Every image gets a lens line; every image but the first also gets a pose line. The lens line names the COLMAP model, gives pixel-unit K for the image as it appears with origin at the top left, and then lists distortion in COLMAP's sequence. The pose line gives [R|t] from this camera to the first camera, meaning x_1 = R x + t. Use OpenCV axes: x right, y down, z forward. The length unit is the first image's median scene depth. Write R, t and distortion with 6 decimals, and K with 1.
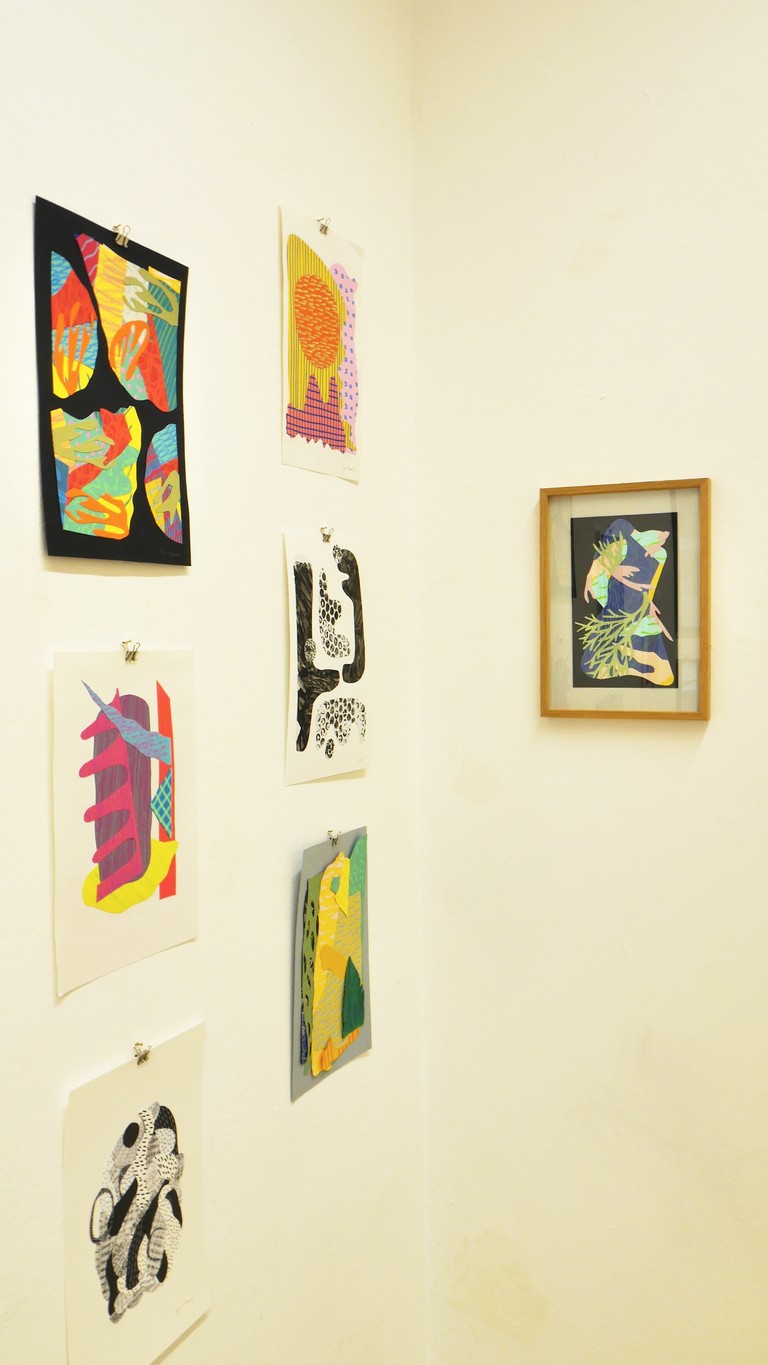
lens RADIAL K [[1130.6, 0, 384.5], [0, 1130.6, 694.5], [0, 0, 1]] dist [-0.038969, 0.027087]
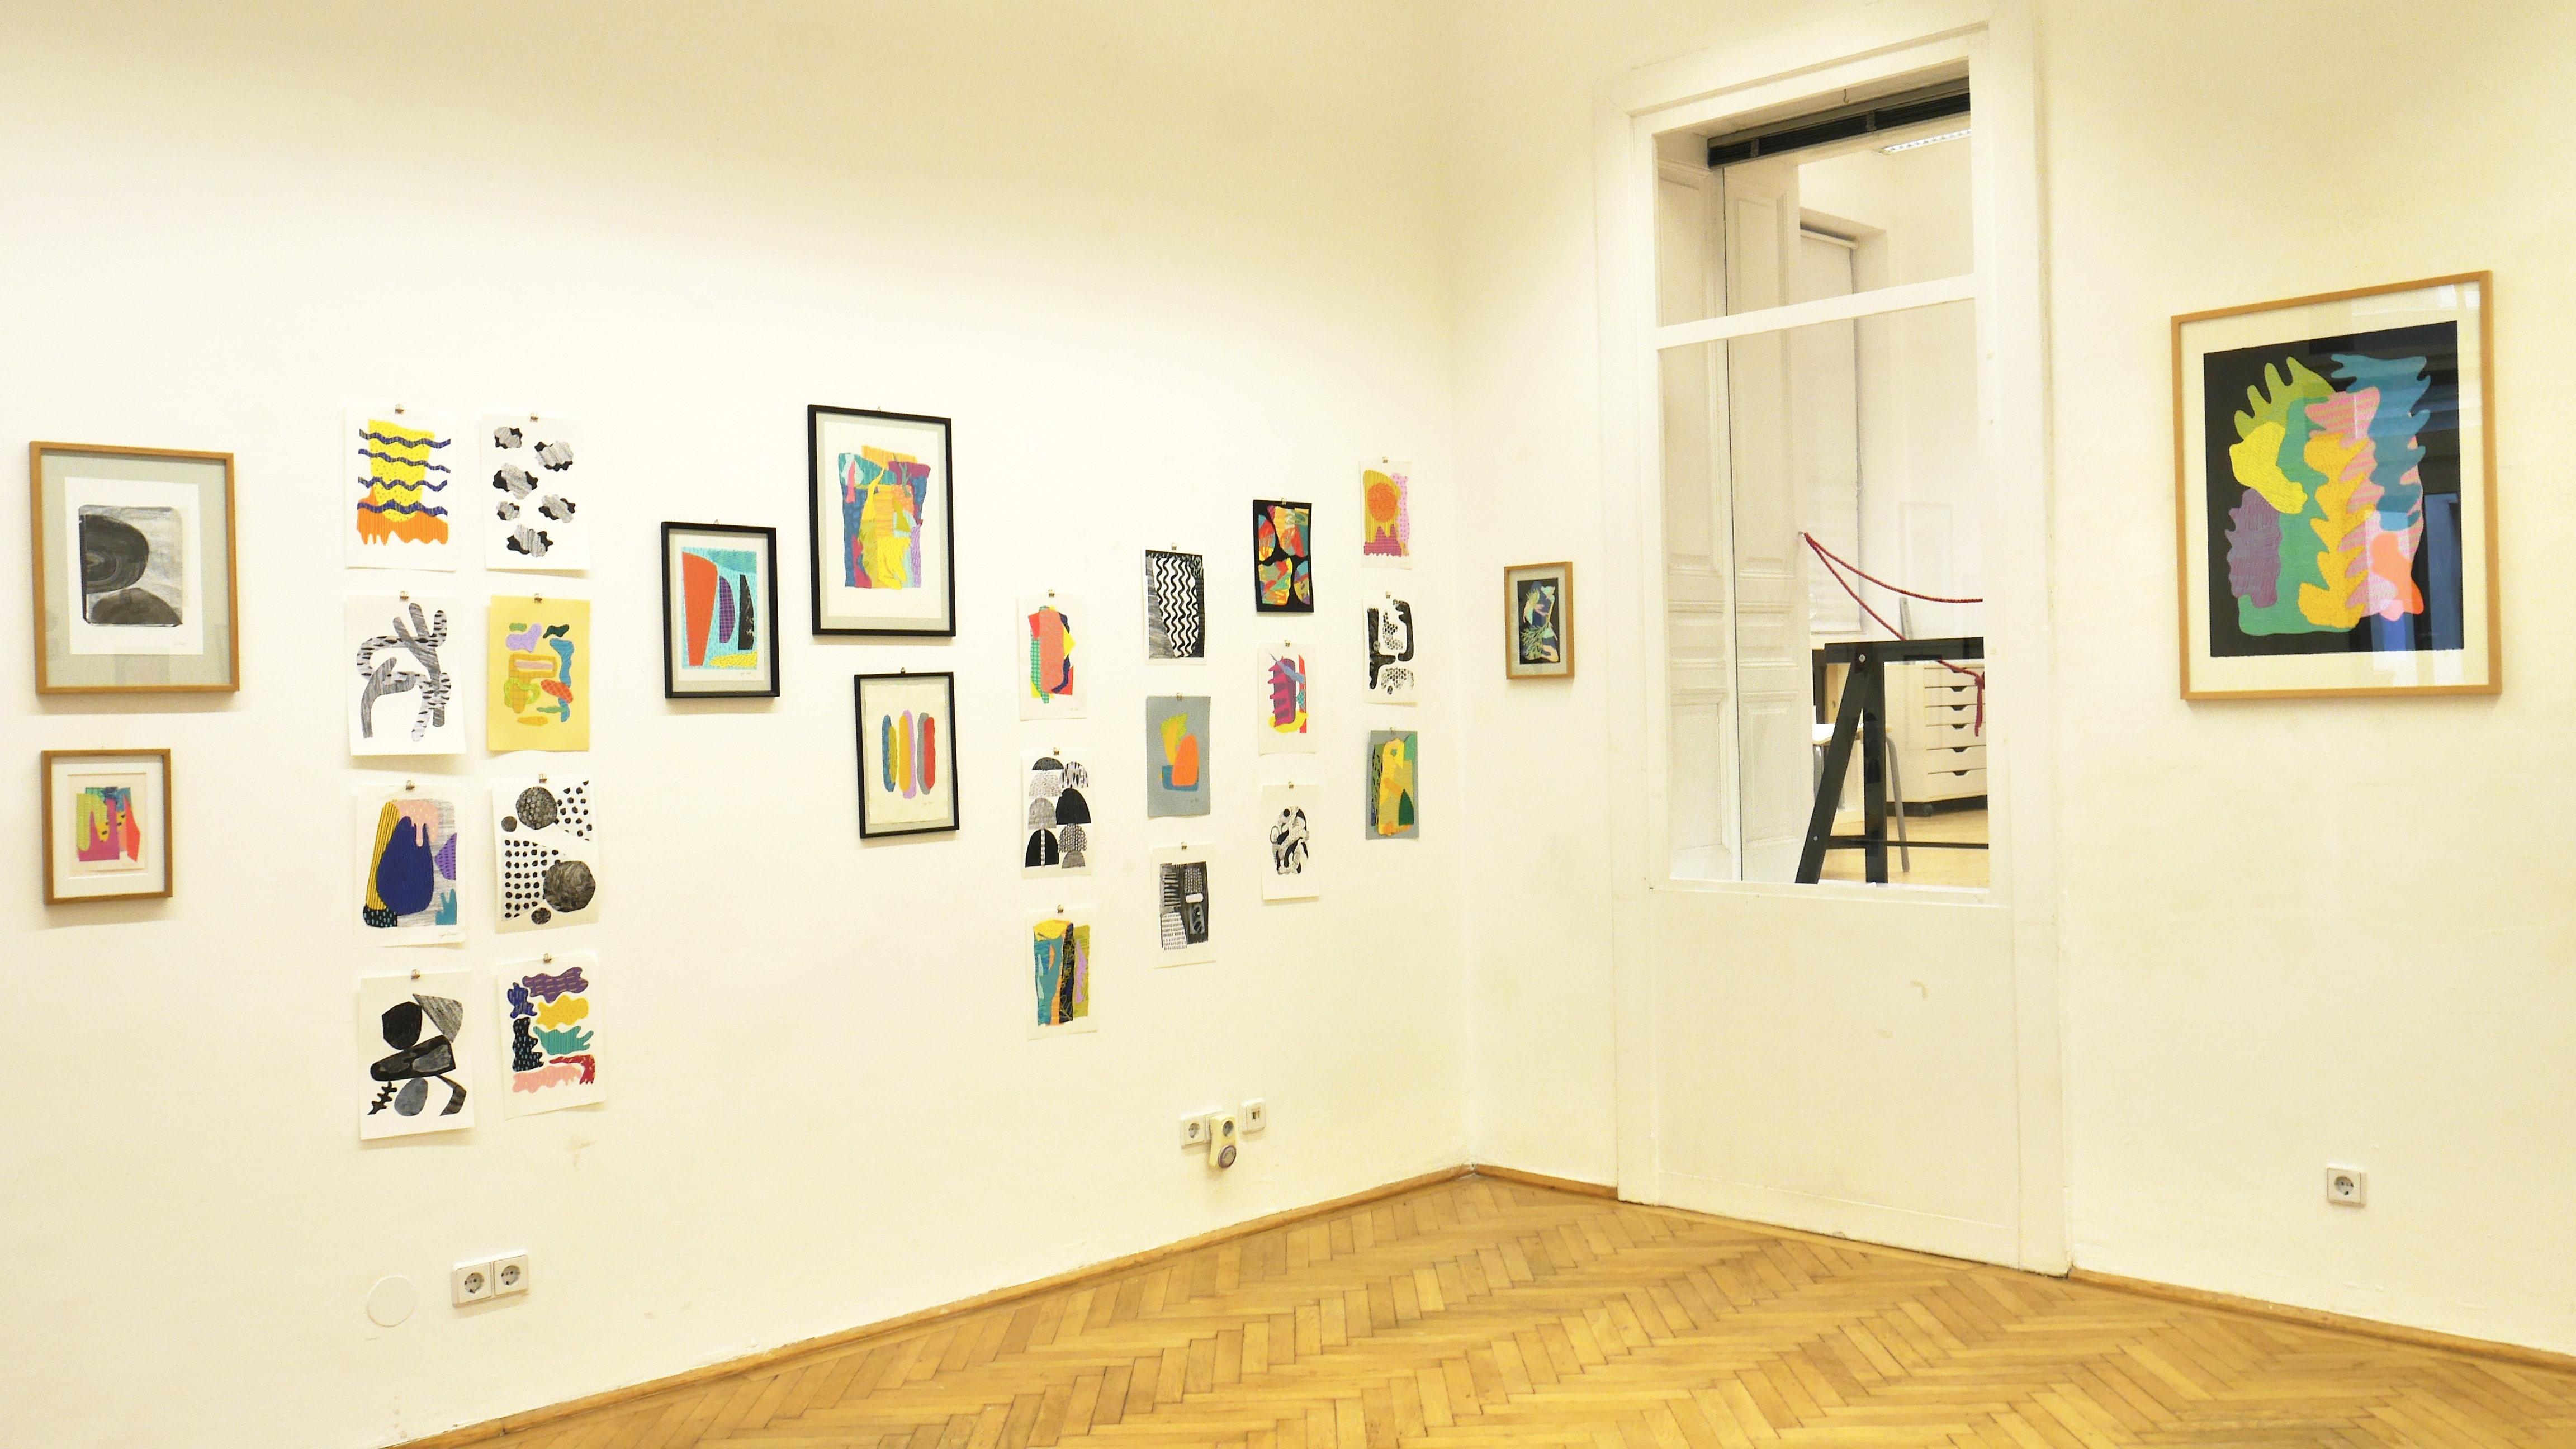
lens RADIAL K [[2133.6, 0, 1287.6], [0, 2133.6, 730.1], [0, 0, 1]] dist [-0.038969, 0.027087]
pose [[0.933368, -0.006574, -0.358860, 1.317830], [-0.007193, 0.999289, -0.037014, 0.293692], [0.358848, 0.037129, 0.932657, -3.105272]]
